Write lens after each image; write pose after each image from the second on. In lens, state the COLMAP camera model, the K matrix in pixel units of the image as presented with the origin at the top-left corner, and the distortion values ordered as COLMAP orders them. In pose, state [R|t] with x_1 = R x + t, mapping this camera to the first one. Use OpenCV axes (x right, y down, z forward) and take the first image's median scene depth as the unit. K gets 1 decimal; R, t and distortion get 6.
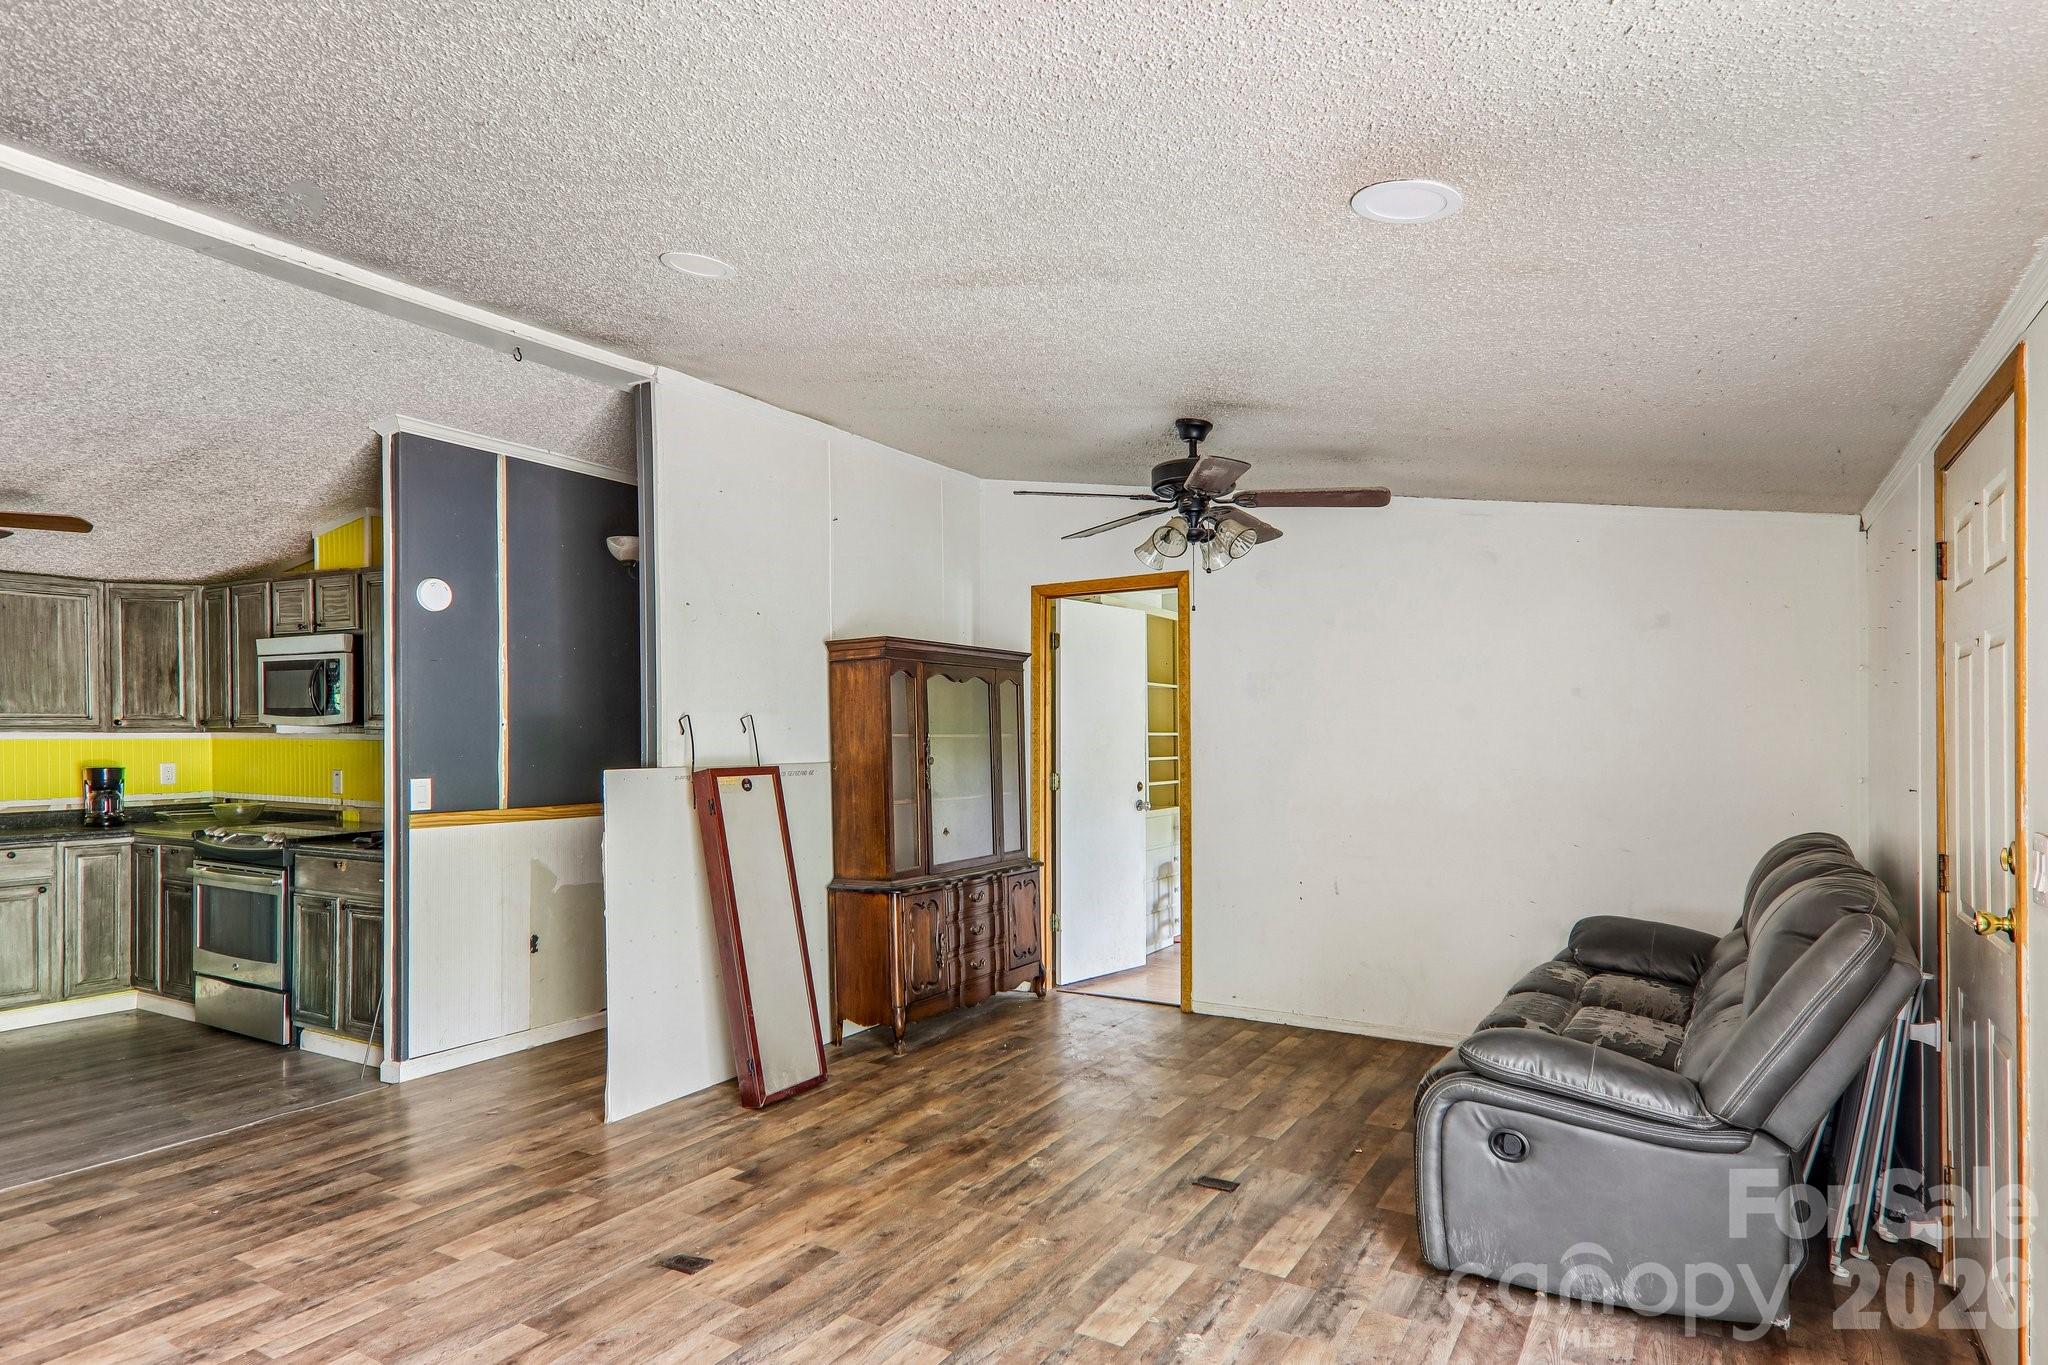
lens RADIAL K [[1133.8, 0, 1021.7], [0, 1133.8, 729.8], [0, 0, 1]] dist [0.030321, -0.001234]
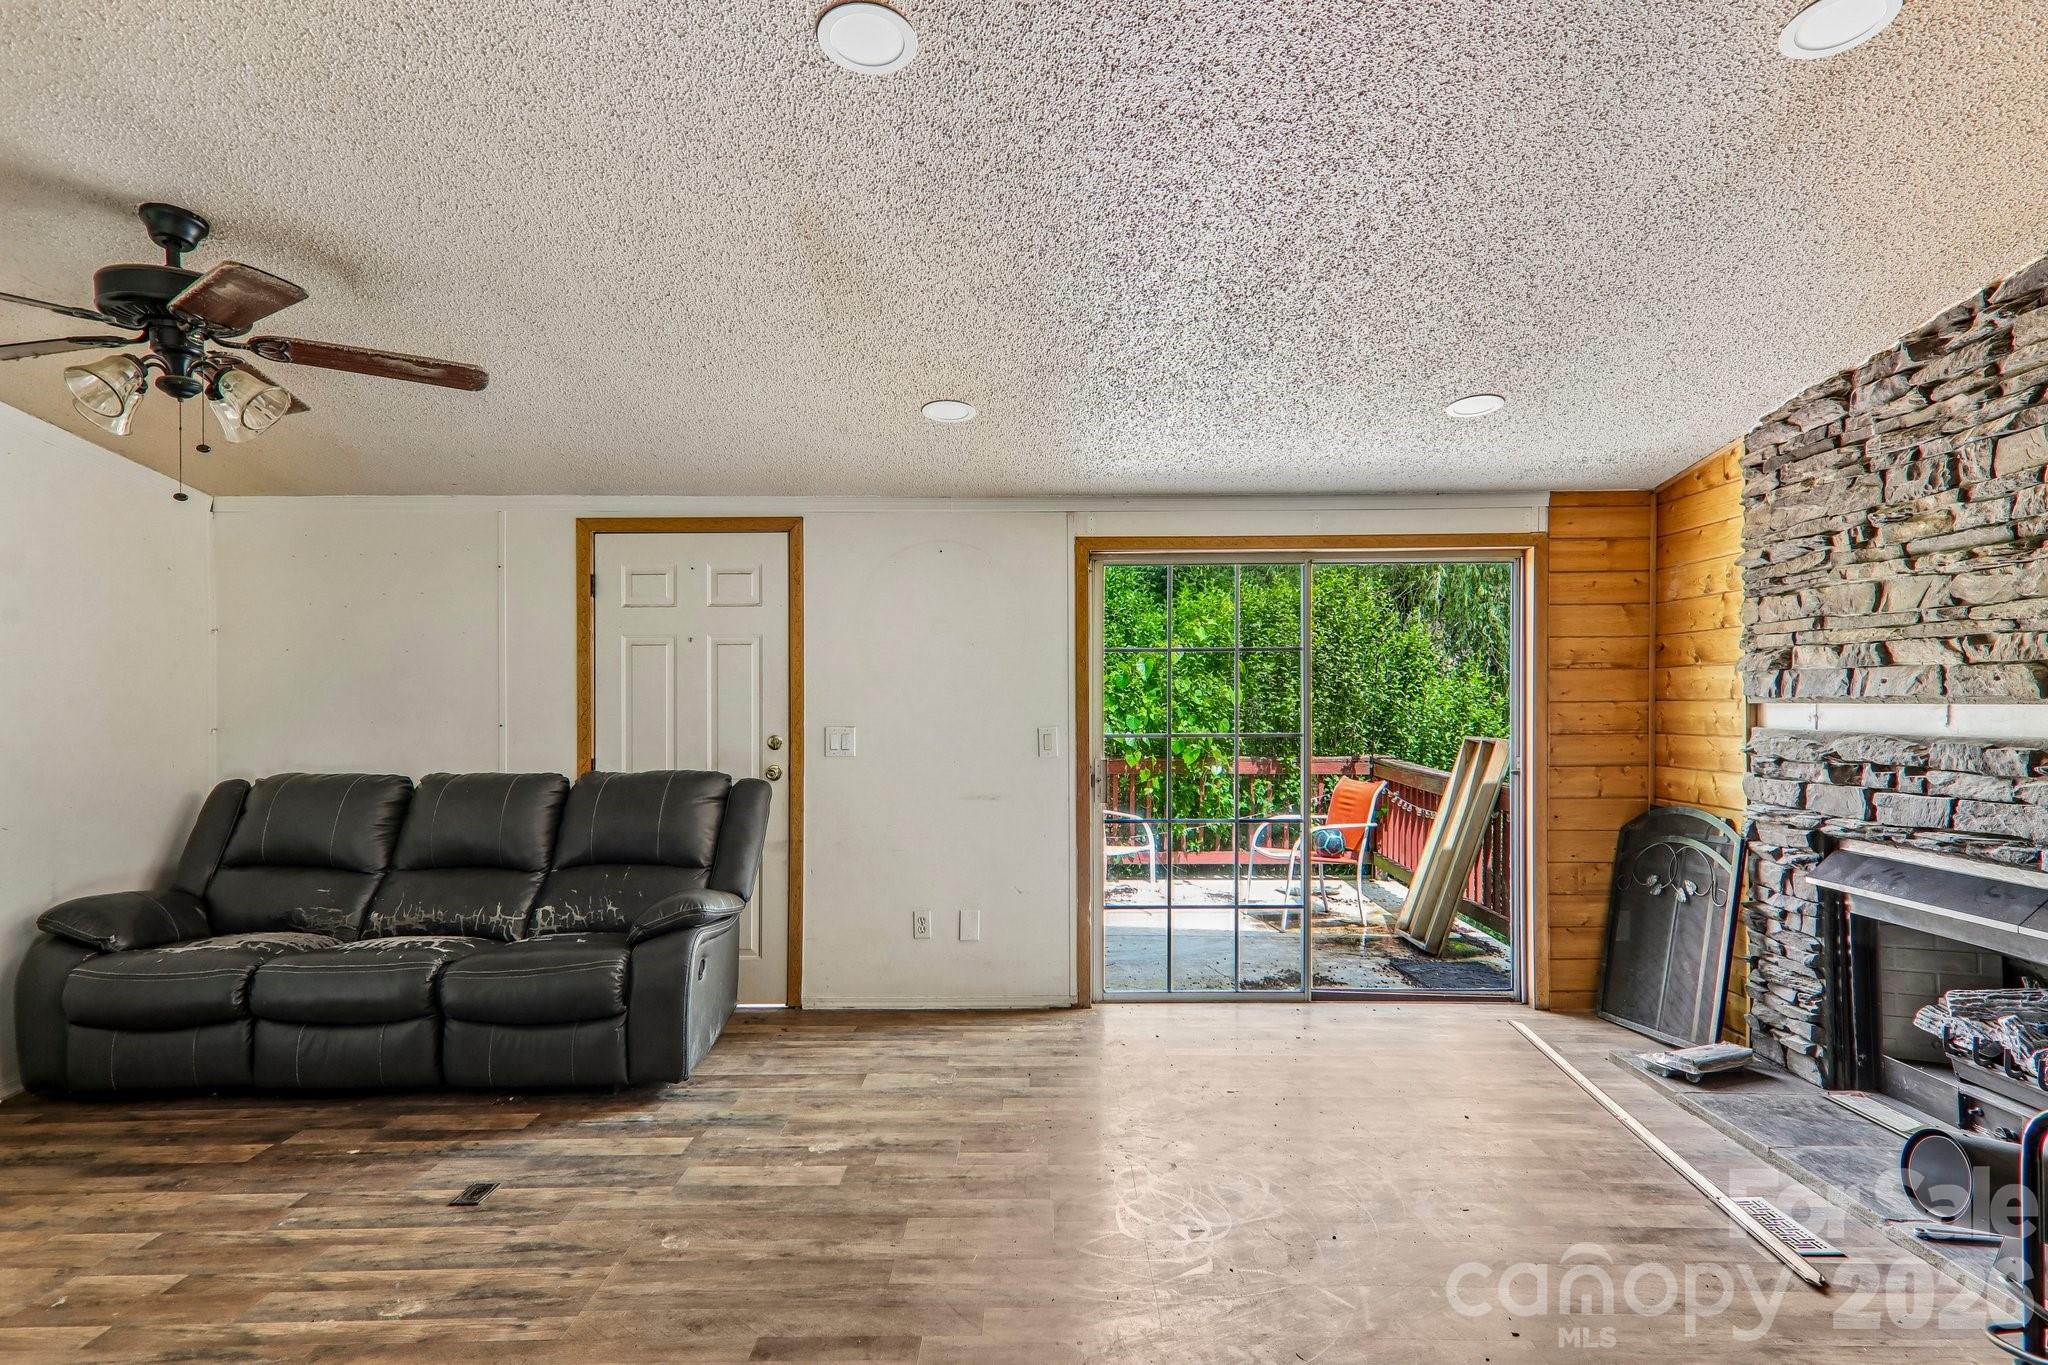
lens RADIAL K [[1133.2, 0, 1035.4], [0, 1133.2, 691.0], [0, 0, 1]] dist [0.028069, -0.001944]
pose [[-0.504677, 0.004125, 0.863298, -0.848273], [0.005674, 0.999983, -0.001461, 0.011449], [-0.863290, 0.004161, -0.504692, 1.110607]]
